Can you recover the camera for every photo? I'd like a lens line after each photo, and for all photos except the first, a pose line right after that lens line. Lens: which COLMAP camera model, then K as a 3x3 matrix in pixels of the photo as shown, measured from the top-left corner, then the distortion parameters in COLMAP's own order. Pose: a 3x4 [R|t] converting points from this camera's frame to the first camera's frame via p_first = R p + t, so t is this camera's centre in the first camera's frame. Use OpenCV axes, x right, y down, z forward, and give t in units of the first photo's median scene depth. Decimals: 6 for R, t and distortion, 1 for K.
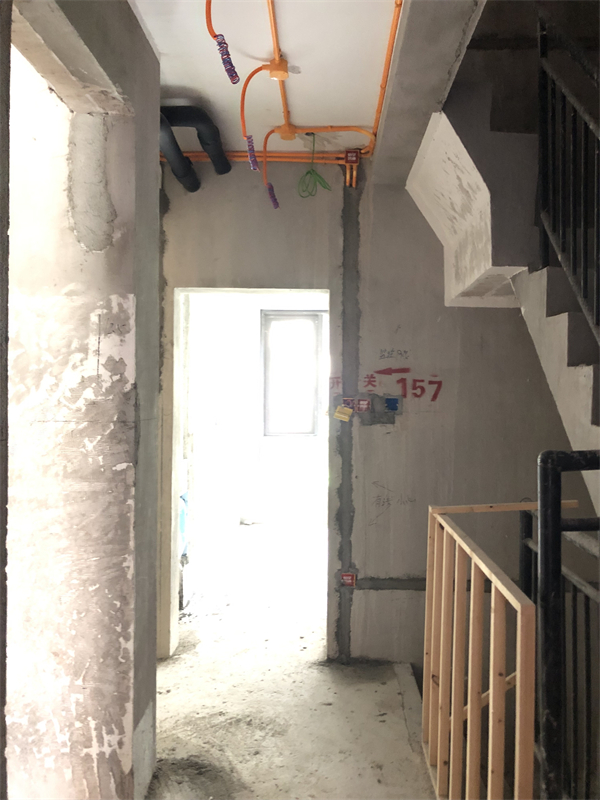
lens RADIAL K [[661.5, 0, 309.8], [0, 661.5, 393.1], [0, 0, 1]] dist [0.016914, -0.013047]
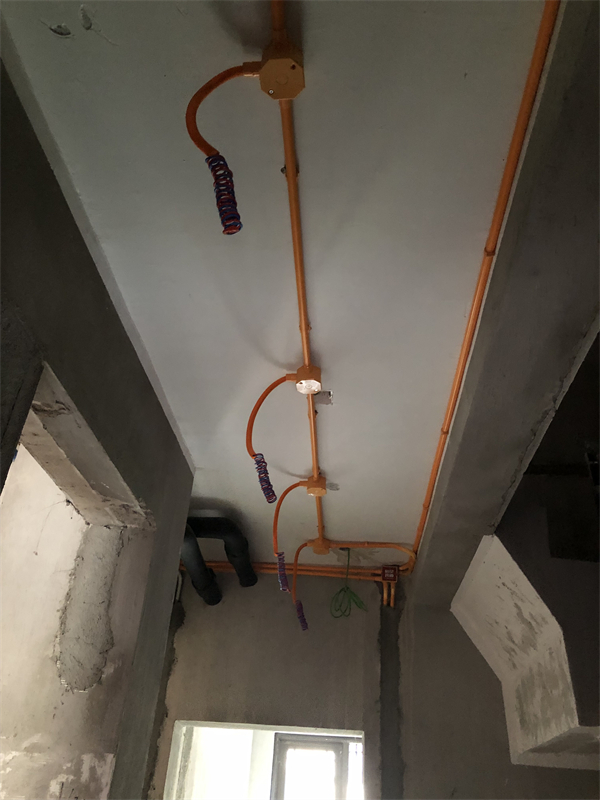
lens RADIAL K [[661.5, 0, 300.7], [0, 661.5, 399.0], [0, 0, 1]] dist [0.016914, -0.013047]
pose [[0.998135, 0.028142, -0.054175, -0.019336], [-0.053013, 0.839628, -0.540569, -0.070353], [0.030274, 0.542433, 0.839554, 0.120093]]
